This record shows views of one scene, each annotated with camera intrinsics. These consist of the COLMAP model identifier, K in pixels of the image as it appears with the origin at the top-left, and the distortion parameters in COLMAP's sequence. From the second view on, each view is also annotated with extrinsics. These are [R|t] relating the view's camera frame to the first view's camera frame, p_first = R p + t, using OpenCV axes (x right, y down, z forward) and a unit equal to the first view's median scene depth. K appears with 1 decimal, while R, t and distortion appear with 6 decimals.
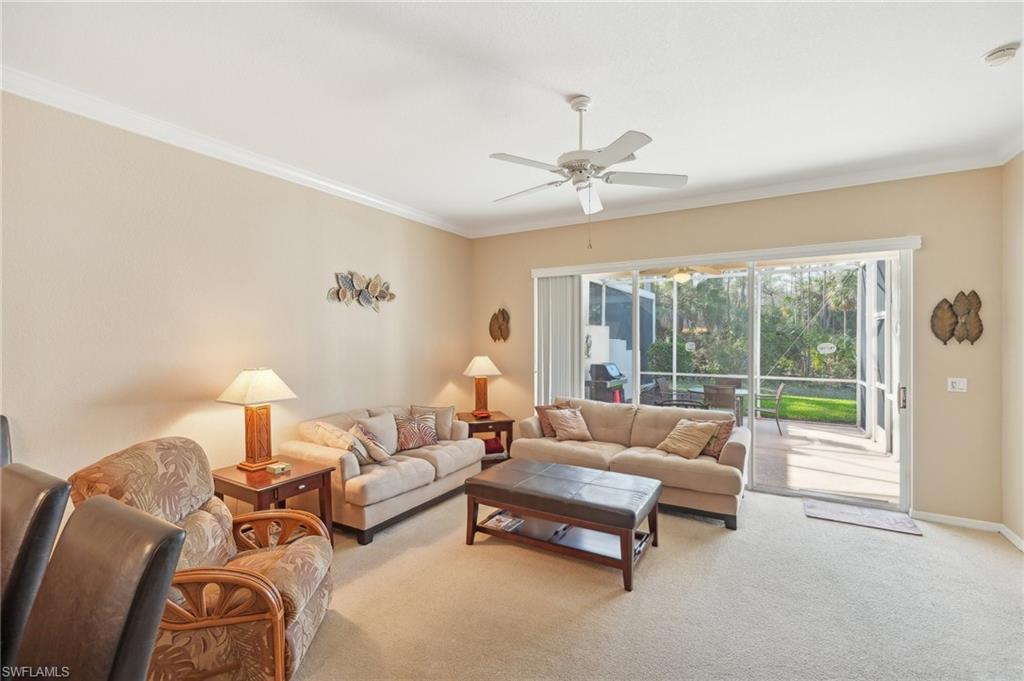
lens RADIAL K [[454.0, 0, 508.4], [0, 454.0, 340.1], [0, 0, 1]] dist [-0.014862, 0.007541]
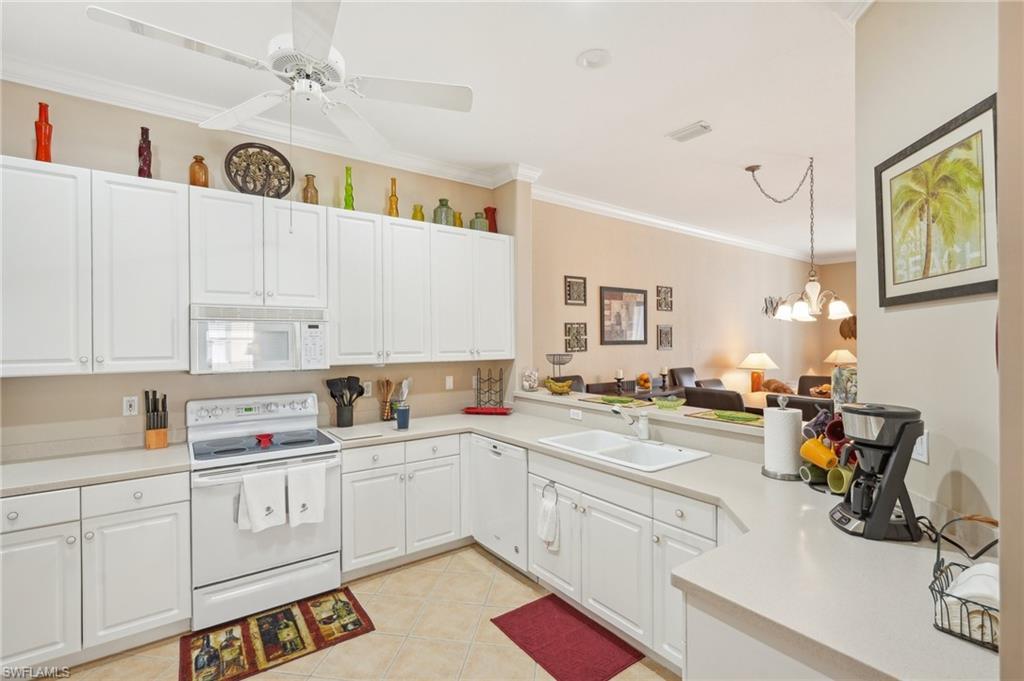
lens RADIAL K [[467.5, 0, 510.0], [0, 467.5, 344.2], [0, 0, 1]] dist [-0.013008, 0.009070]
pose [[0.920597, 0.004865, -0.390484, -0.355583], [-0.000748, 0.999943, 0.010697, 0.002941], [0.390514, -0.009555, 0.920547, -0.599019]]
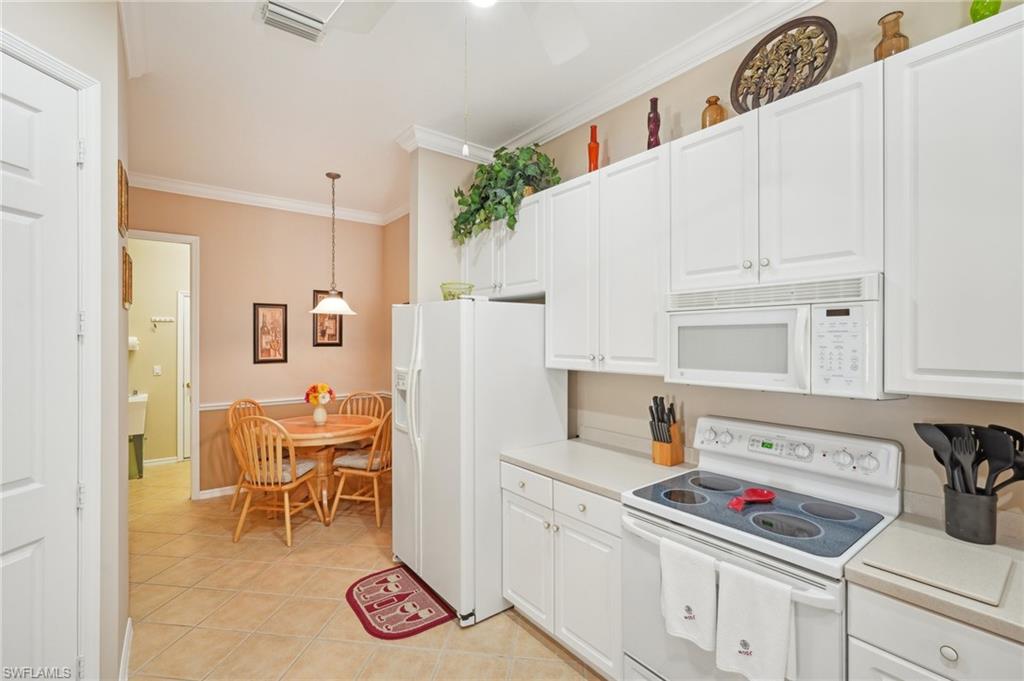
lens RADIAL K [[454.0, 0, 508.4], [0, 454.0, 340.1], [0, 0, 1]] dist [-0.014862, 0.007541]
pose [[-0.373552, 0.005070, -0.927595, -0.435411], [-0.000116, 0.999985, 0.005512, 0.003414], [0.927609, 0.002167, -0.373546, -0.338759]]
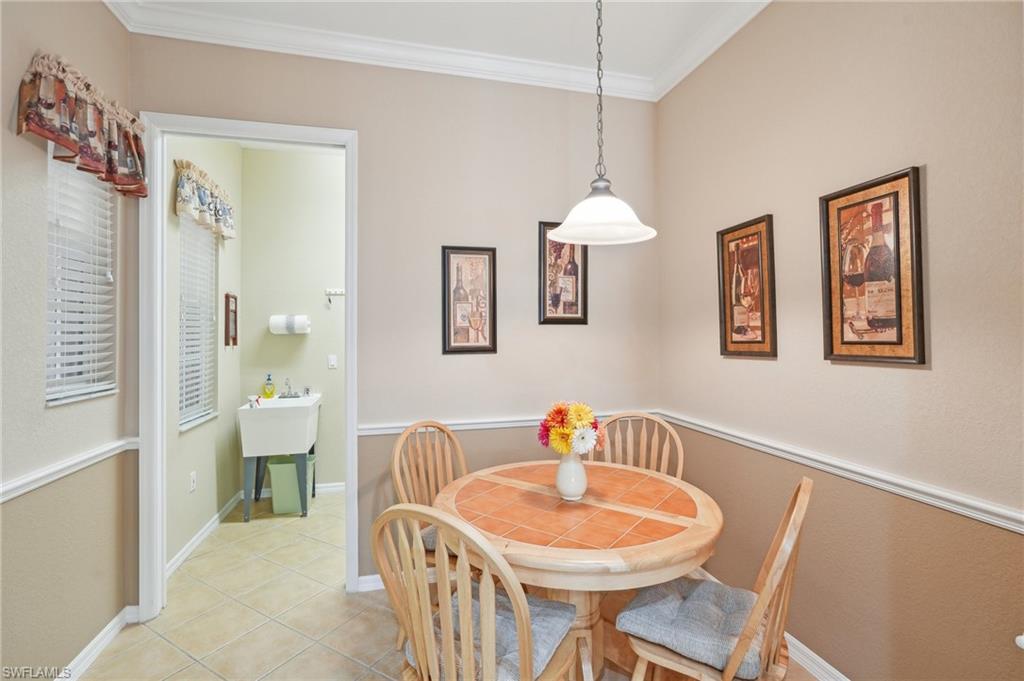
lens RADIAL K [[469.2, 0, 511.0], [0, 469.2, 334.0], [0, 0, 1]] dist [0.000139, 0.000099]
pose [[-0.708640, 0.008437, -0.705519, -0.675642], [0.005356, 0.999964, 0.006579, 0.022790], [0.705550, 0.000883, -0.708660, -0.616605]]
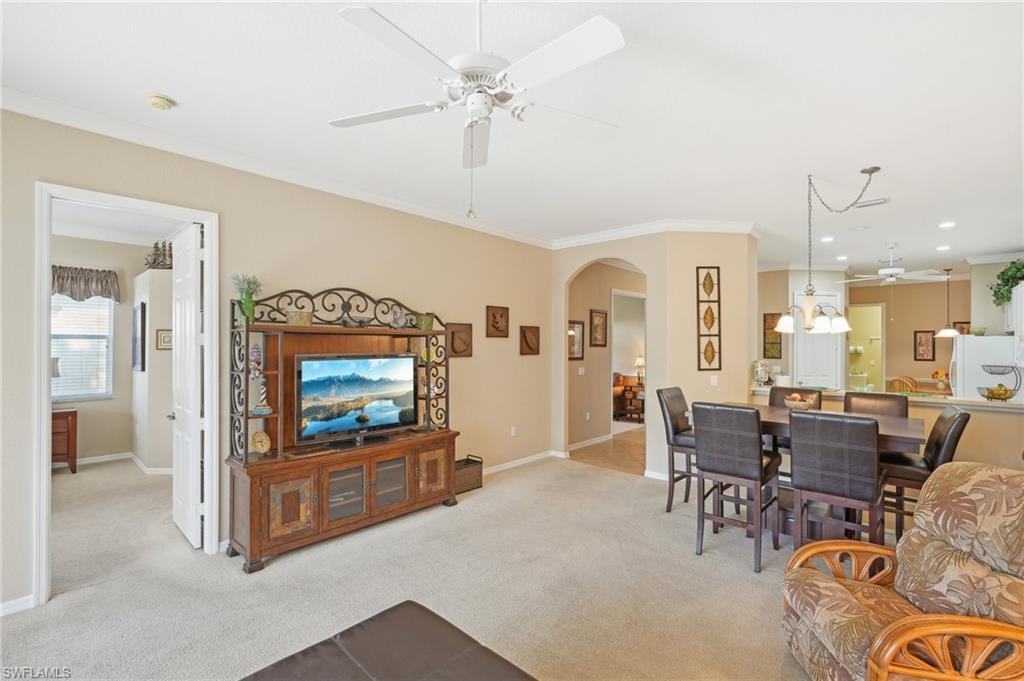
lens RADIAL K [[454.0, 0, 508.4], [0, 454.0, 340.1], [0, 0, 1]] dist [-0.014862, 0.007541]
pose [[-0.978199, -0.002173, 0.207658, -0.005543], [-0.003458, 0.999977, -0.005825, -0.007461], [-0.207641, -0.006416, -0.978184, 0.632831]]
